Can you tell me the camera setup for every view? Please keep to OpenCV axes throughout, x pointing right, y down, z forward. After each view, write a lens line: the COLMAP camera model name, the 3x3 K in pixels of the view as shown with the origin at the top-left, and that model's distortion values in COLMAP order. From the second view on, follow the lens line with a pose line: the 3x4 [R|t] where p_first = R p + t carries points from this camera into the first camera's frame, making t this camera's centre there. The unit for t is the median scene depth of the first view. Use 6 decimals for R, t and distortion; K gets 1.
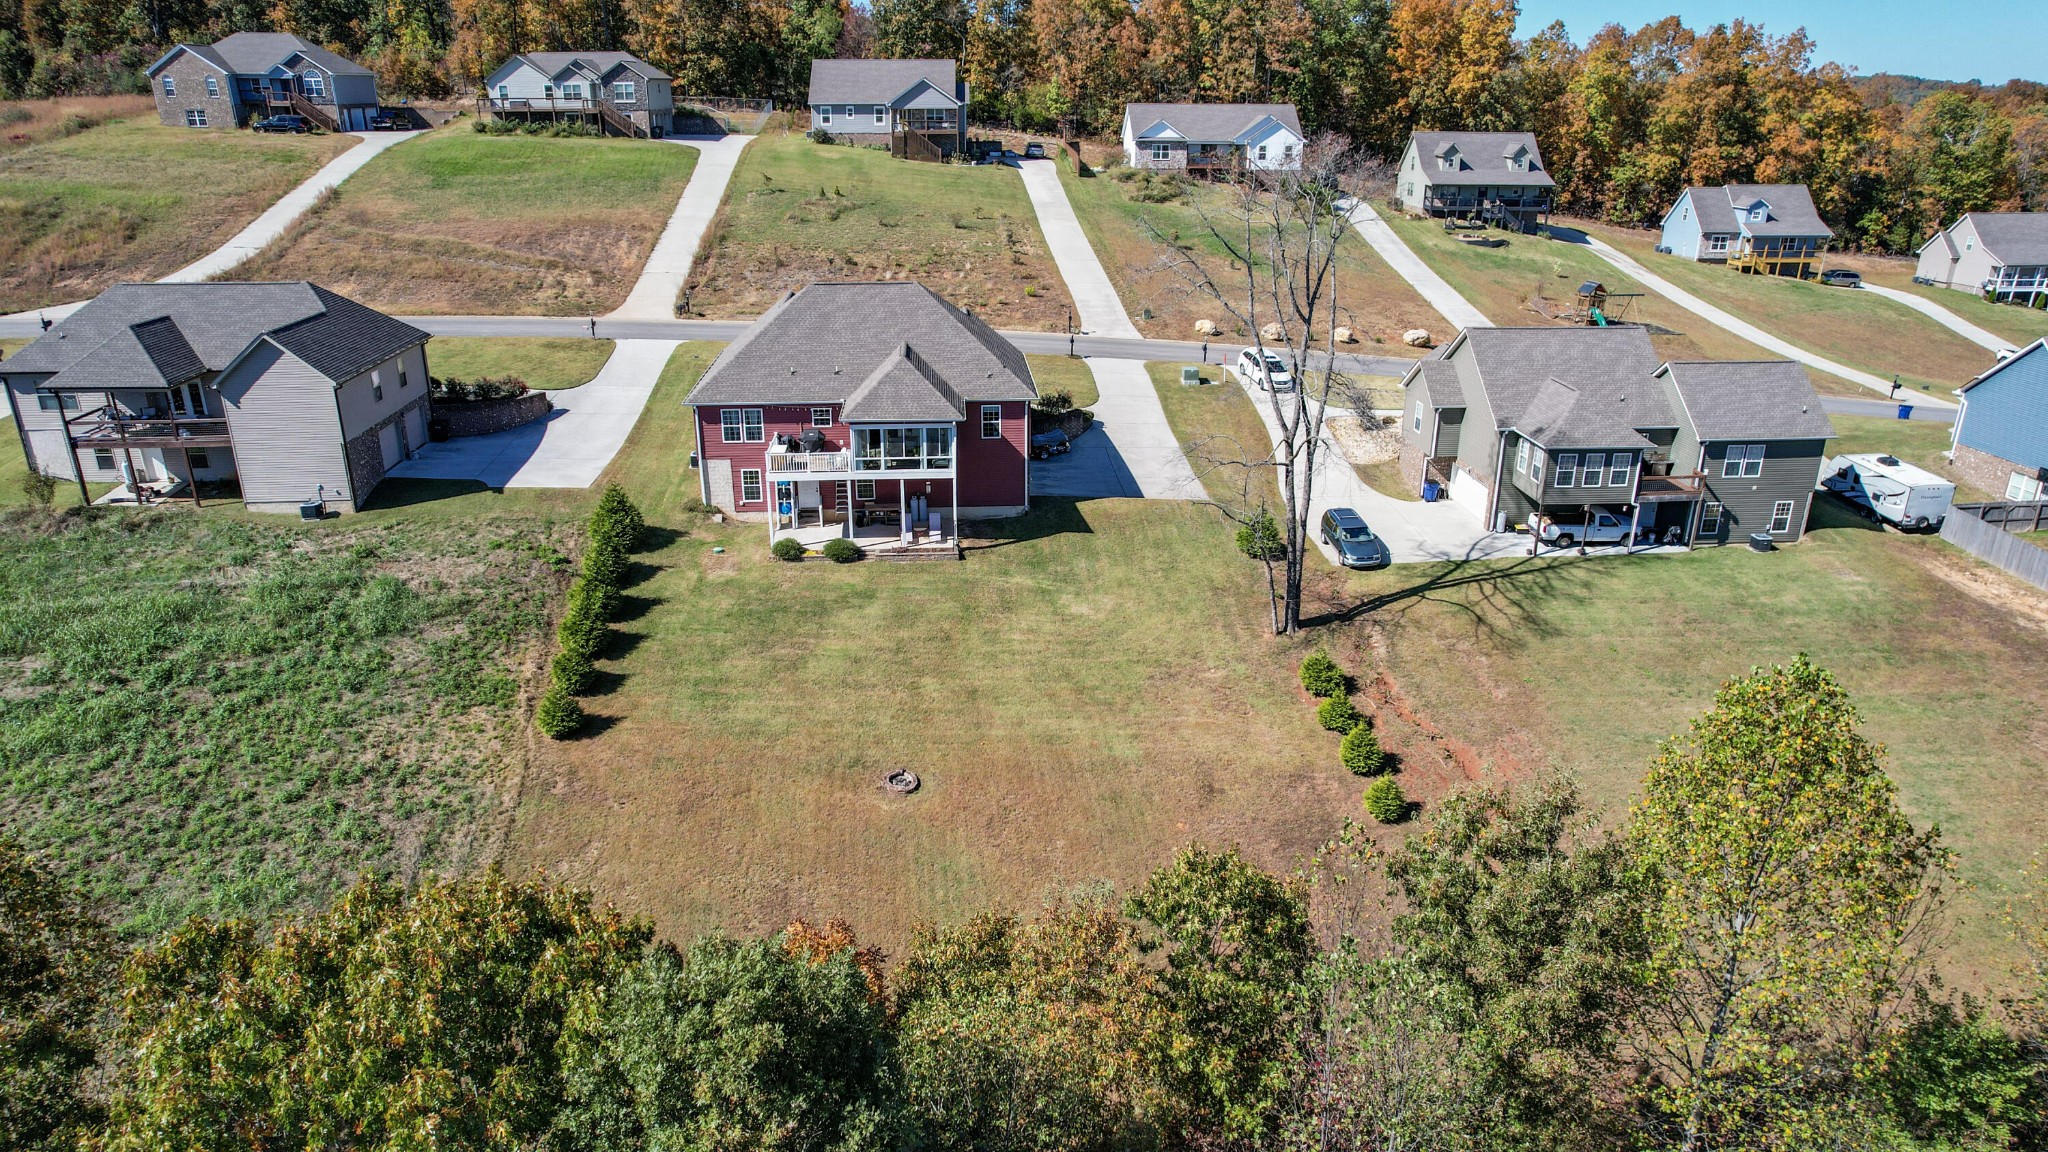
lens RADIAL K [[1306.2, 0, 1022.6], [0, 1306.2, 585.8], [0, 0, 1]] dist [-0.076931, 0.070592]
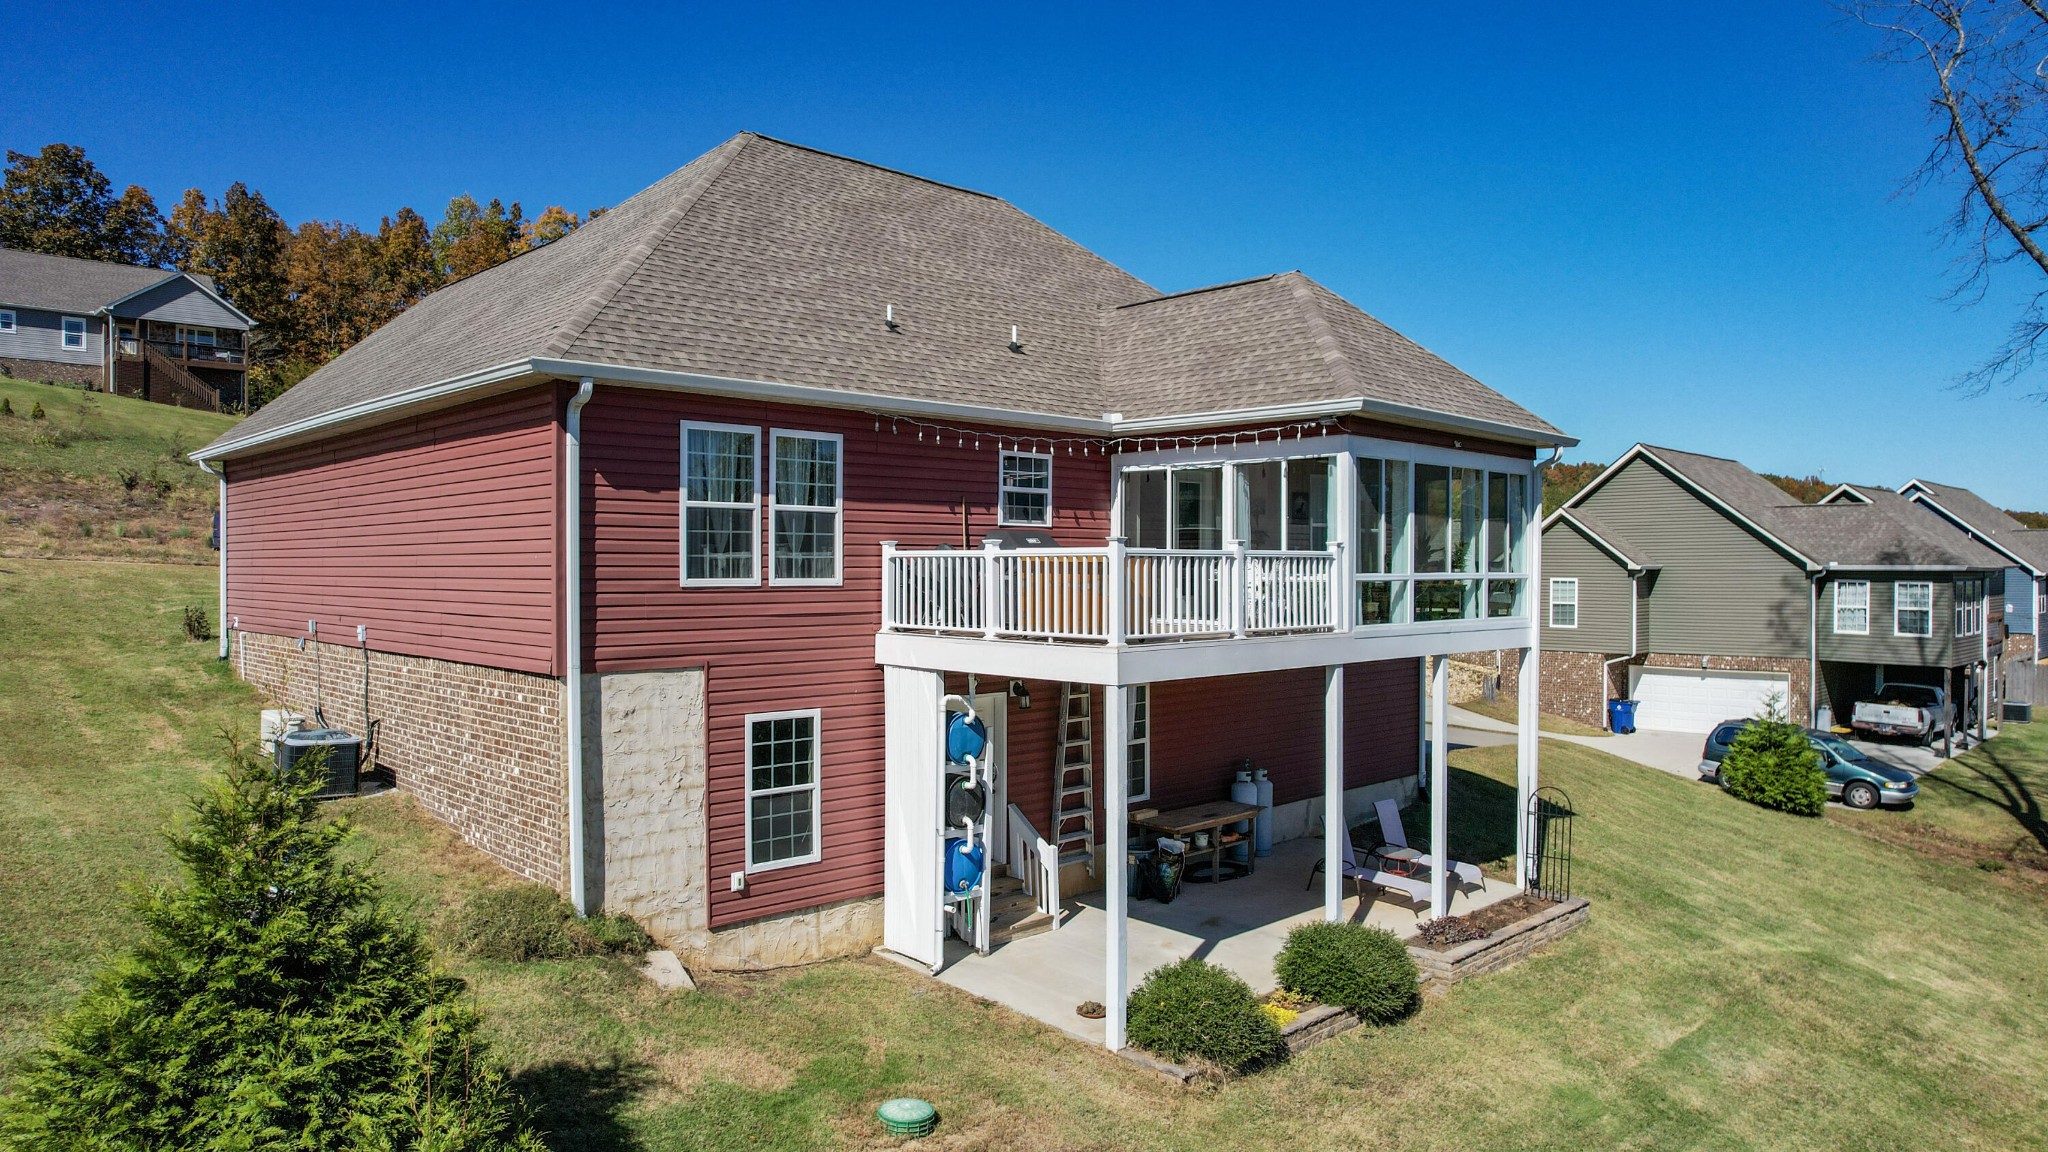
lens RADIAL K [[1306.2, 0, 1022.6], [0, 1306.2, 585.8], [0, 0, 1]] dist [-0.076931, 0.070592]
pose [[0.765253, -0.010112, 0.643651, -0.310879], [0.232077, 0.936970, -0.261203, -0.042144], [-0.600440, 0.349262, 0.719366, 0.793352]]
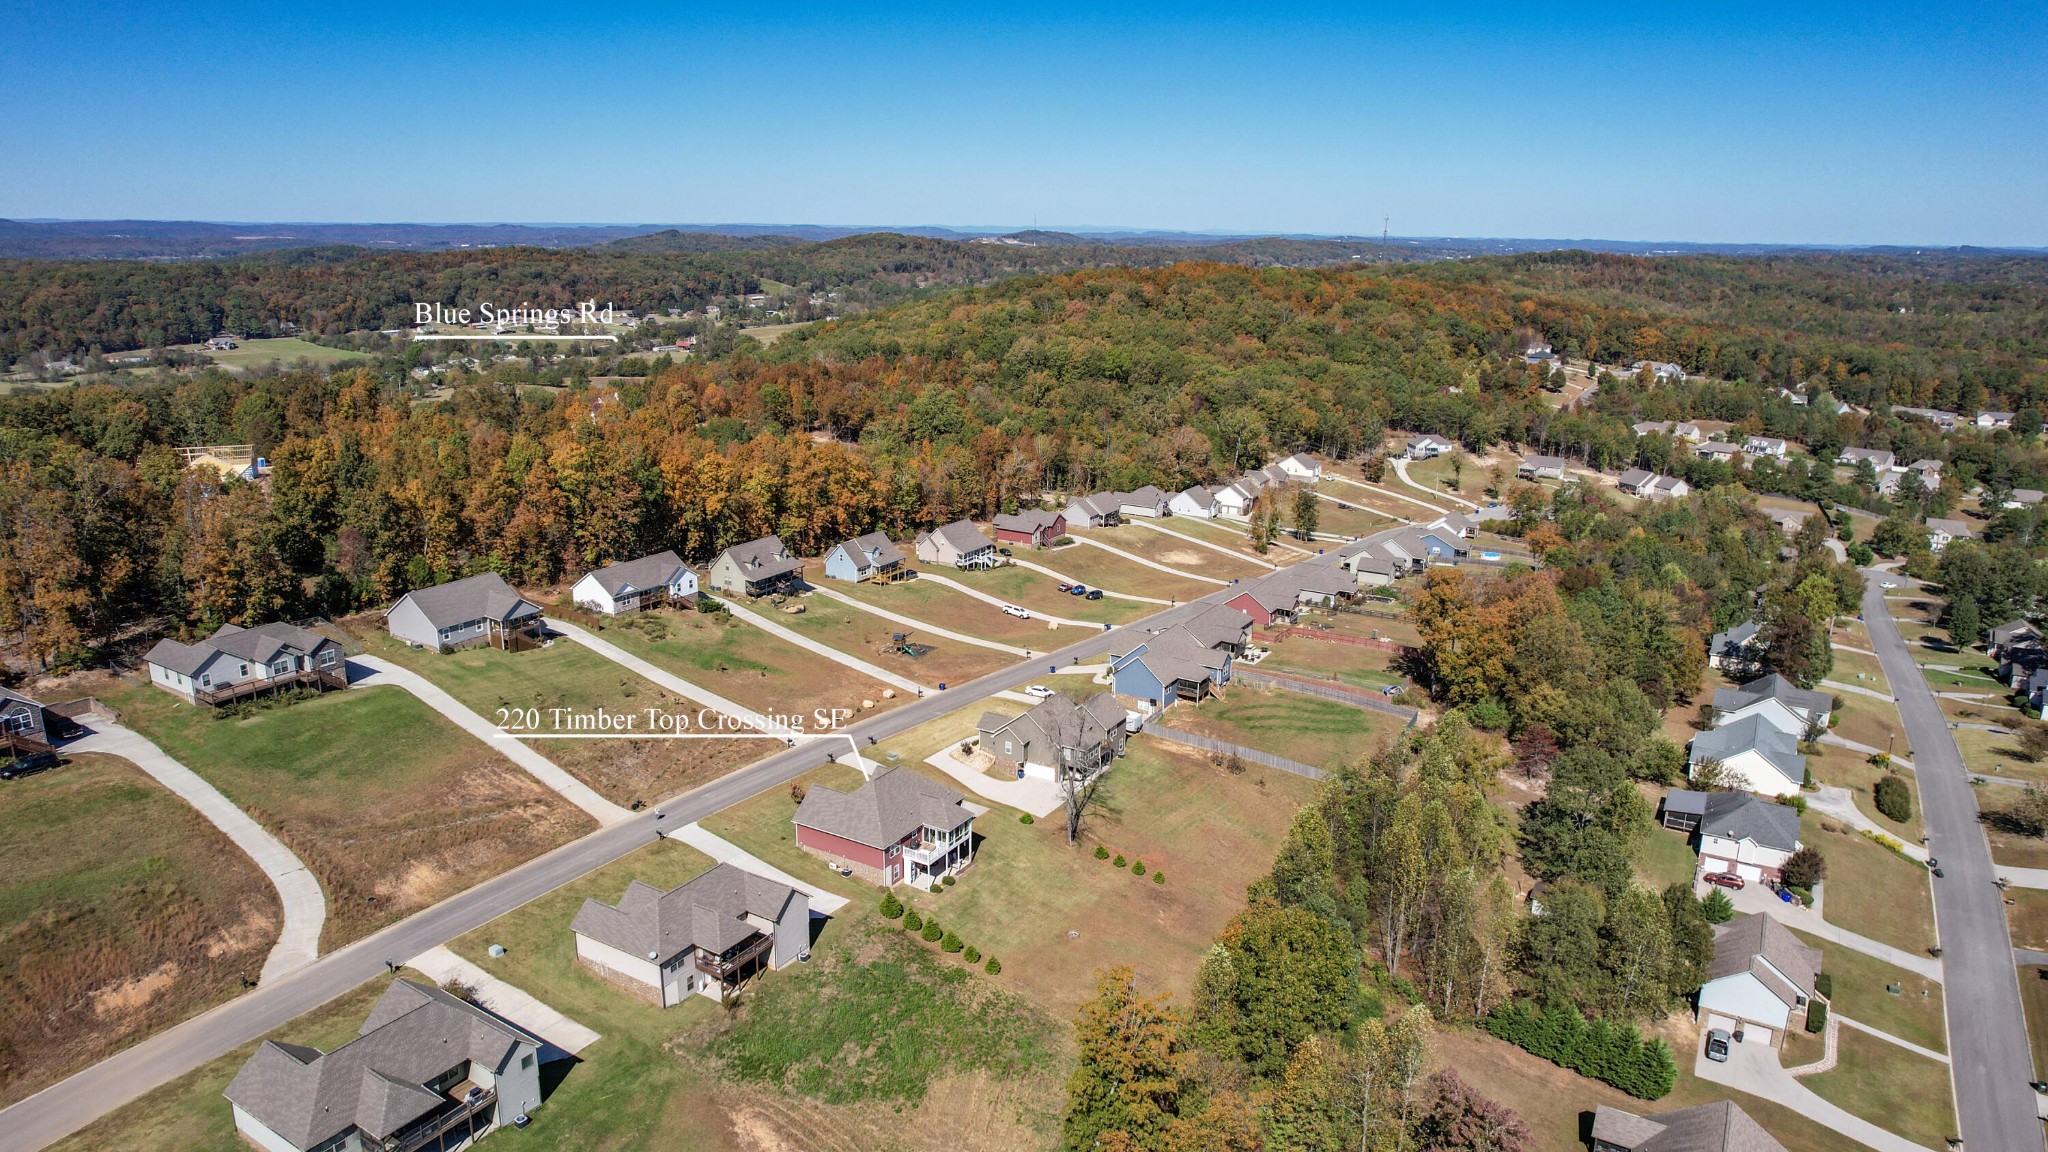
lens RADIAL K [[1306.2, 0, 1022.6], [0, 1306.2, 585.8], [0, 0, 1]] dist [-0.076931, 0.070592]
pose [[0.574462, -0.215019, 0.789785, -1.782803], [0.288108, 0.956251, 0.050780, -0.611469], [-0.766151, 0.198372, 0.611279, -0.694390]]
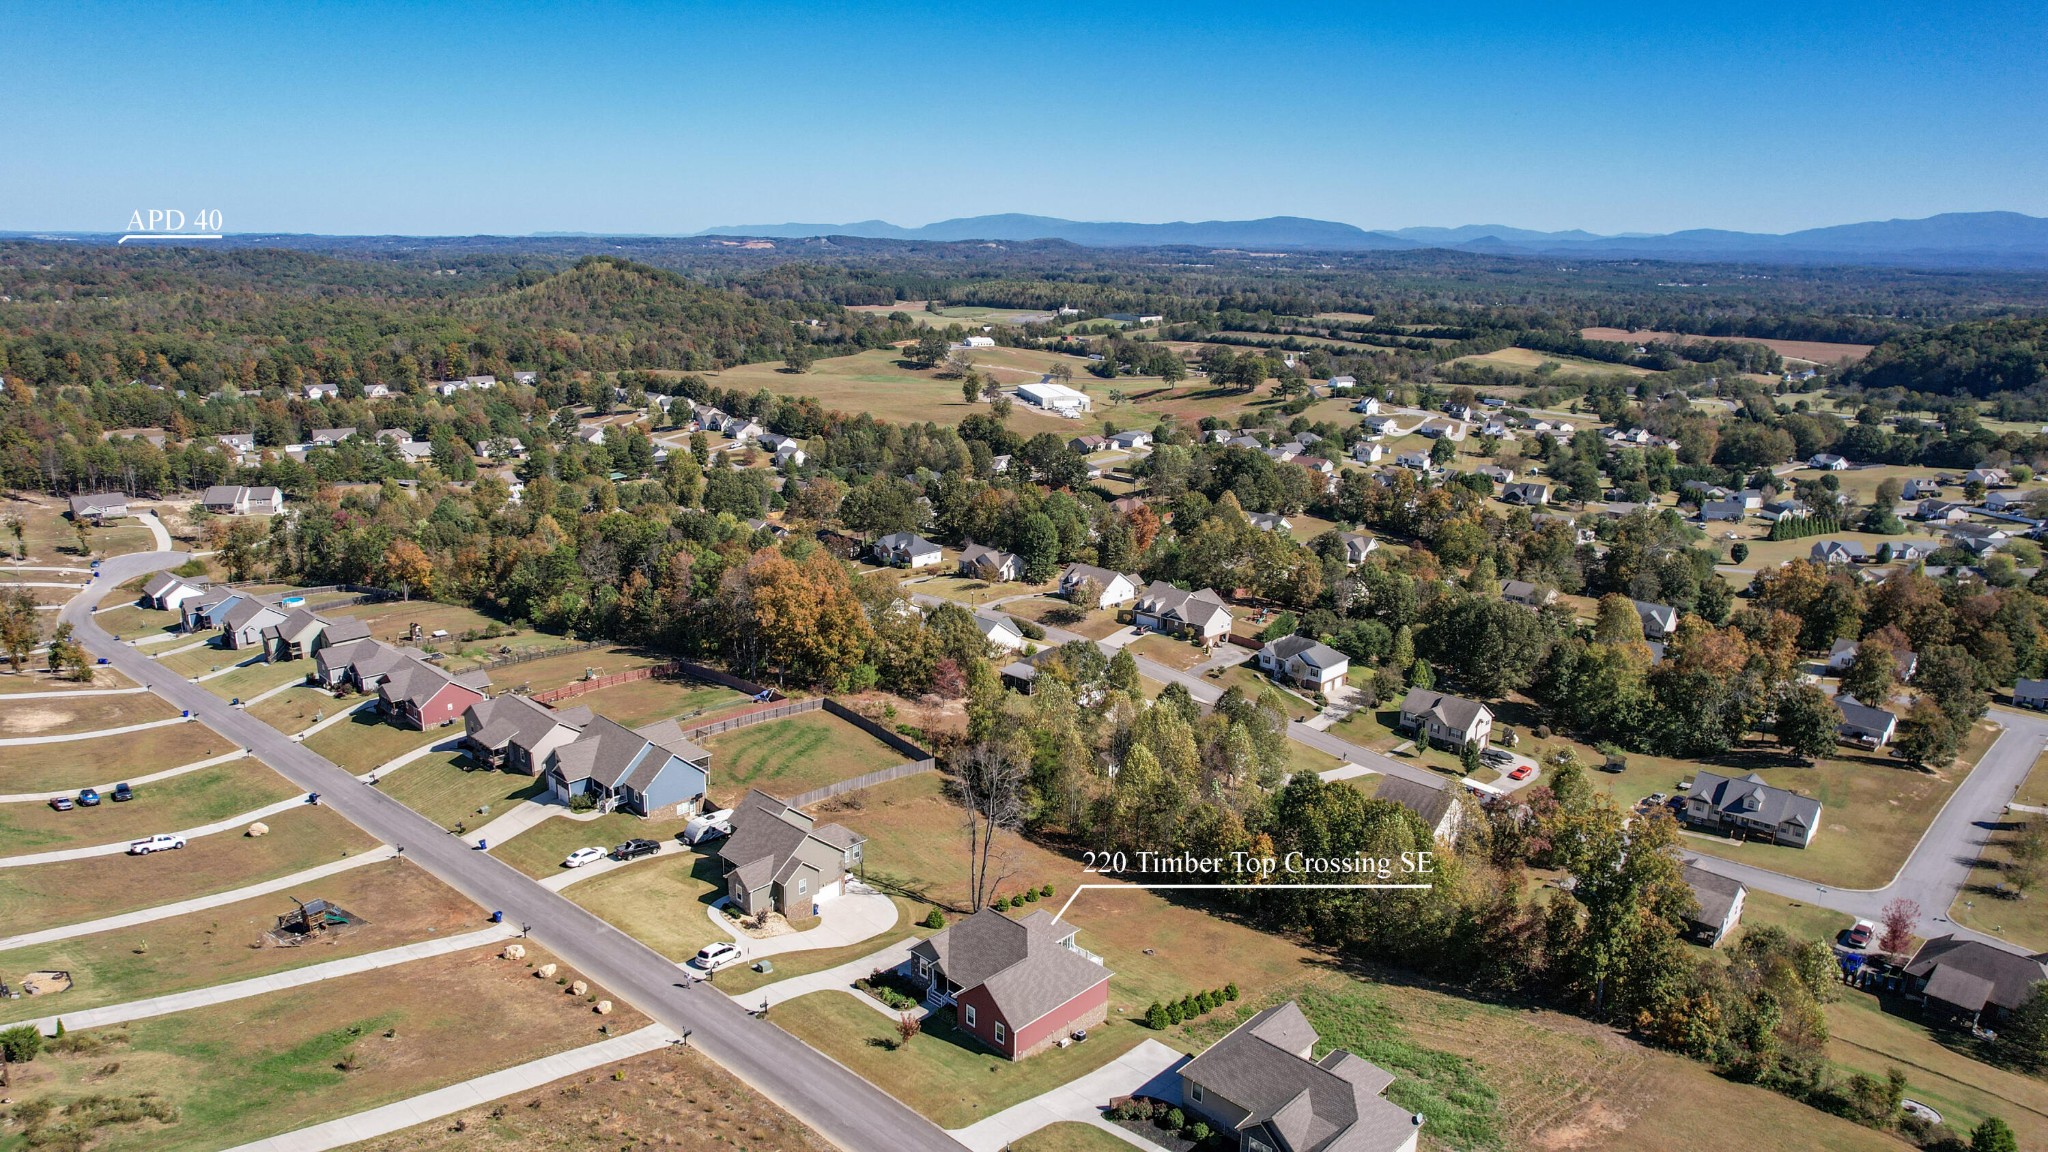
lens RADIAL K [[1306.2, 0, 1022.6], [0, 1306.2, 585.8], [0, 0, 1]] dist [-0.076931, 0.070592]
pose [[-0.669883, -0.203704, 0.713975, -1.392603], [0.254563, 0.840324, 0.478595, -1.542320], [-0.697463, 0.502354, -0.511064, 1.721432]]
